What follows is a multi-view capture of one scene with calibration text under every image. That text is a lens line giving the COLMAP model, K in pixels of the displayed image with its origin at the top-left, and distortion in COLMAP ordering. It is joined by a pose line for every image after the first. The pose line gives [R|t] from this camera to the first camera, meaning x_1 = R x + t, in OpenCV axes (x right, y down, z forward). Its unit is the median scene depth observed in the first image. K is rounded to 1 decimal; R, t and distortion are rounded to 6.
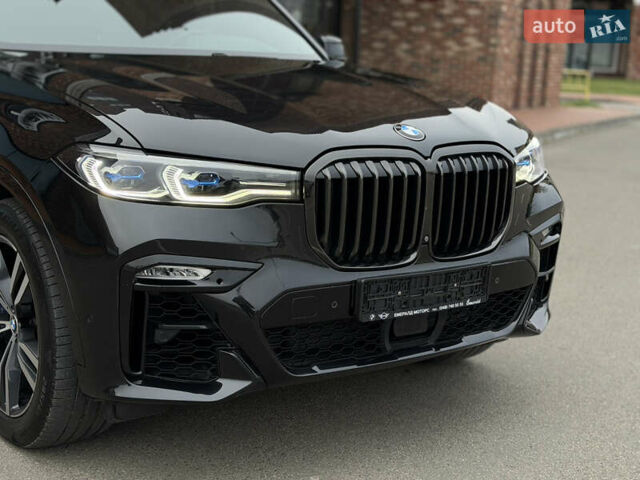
lens RADIAL K [[1022.0, 0, 318.4], [0, 1022.0, 251.5], [0, 0, 1]] dist [0.141453, -0.000301]
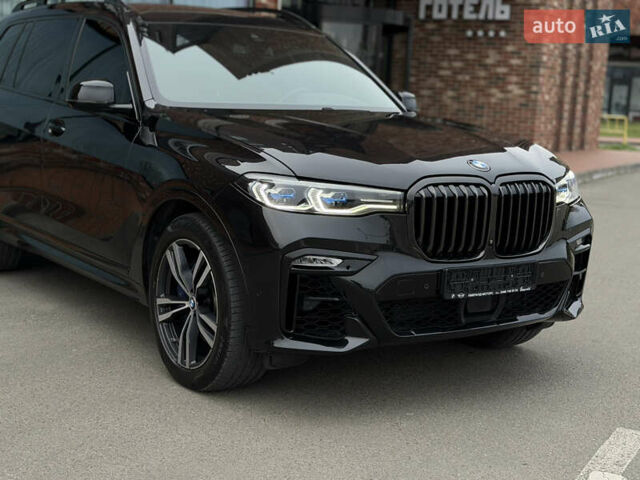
lens RADIAL K [[1022.0, 0, 318.4], [0, 1022.0, 251.5], [0, 0, 1]] dist [0.141453, -0.000301]
pose [[0.999279, 0.004684, -0.037687, -0.077585], [-0.006247, 0.999121, -0.041458, 0.061052], [0.037460, 0.041663, 0.998429, -0.405230]]
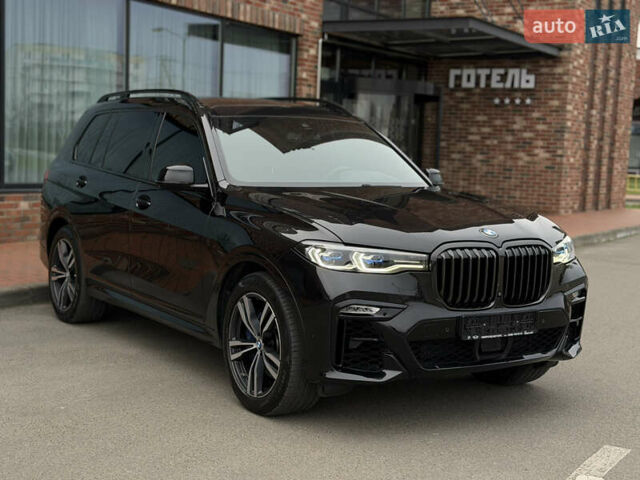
lens RADIAL K [[1022.0, 0, 318.4], [0, 1022.0, 251.5], [0, 0, 1]] dist [0.141453, -0.000301]
pose [[0.997415, -0.002581, -0.071813, -0.076540], [-0.004403, 0.995282, -0.096928, 0.086890], [0.071724, 0.096993, 0.992697, -0.763880]]
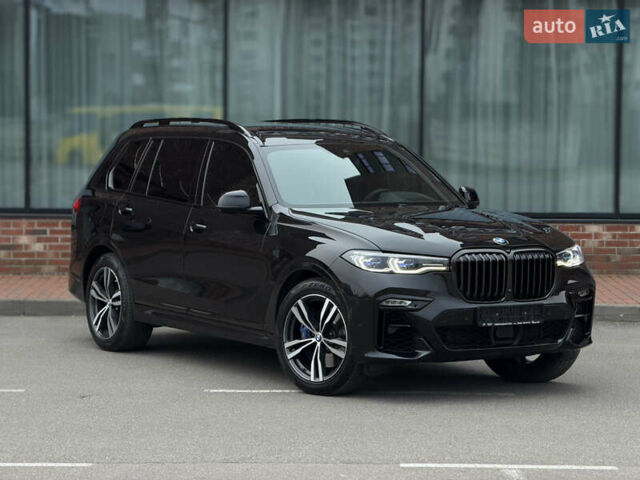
lens RADIAL K [[2048.7, 0, 320.0], [0, 2048.7, 240.0], [0, 0, 1]] dist [-0.100409, -3.052718]
pose [[0.995667, -0.029424, -0.088210, 0.092699], [0.016036, 0.988737, -0.148805, 0.520011], [0.091595, 0.146746, 0.984924, -3.299130]]
